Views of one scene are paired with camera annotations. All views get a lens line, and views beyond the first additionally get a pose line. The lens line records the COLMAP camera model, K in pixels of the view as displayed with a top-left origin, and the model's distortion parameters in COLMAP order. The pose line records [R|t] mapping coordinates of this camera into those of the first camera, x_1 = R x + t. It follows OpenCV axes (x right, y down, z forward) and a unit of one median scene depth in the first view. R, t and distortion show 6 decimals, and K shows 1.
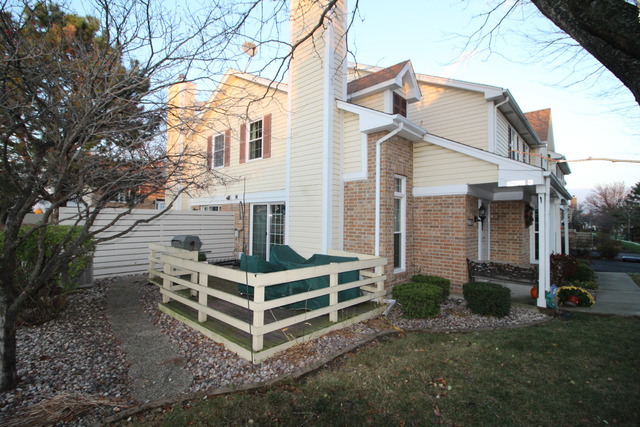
lens RADIAL K [[297.2, 0, 319.7], [0, 297.2, 211.9], [0, 0, 1]] dist [-0.011712, -0.001293]
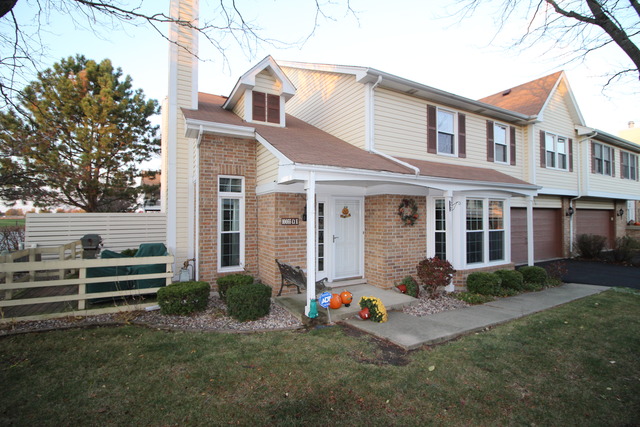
lens RADIAL K [[297.2, 0, 318.8], [0, 297.2, 215.9], [0, 0, 1]] dist [-0.011712, -0.001293]
pose [[0.947332, -0.018447, -0.319721, 0.851336], [0.024939, 0.999557, 0.016221, 0.003621], [0.319280, -0.023340, 0.947373, 0.129093]]
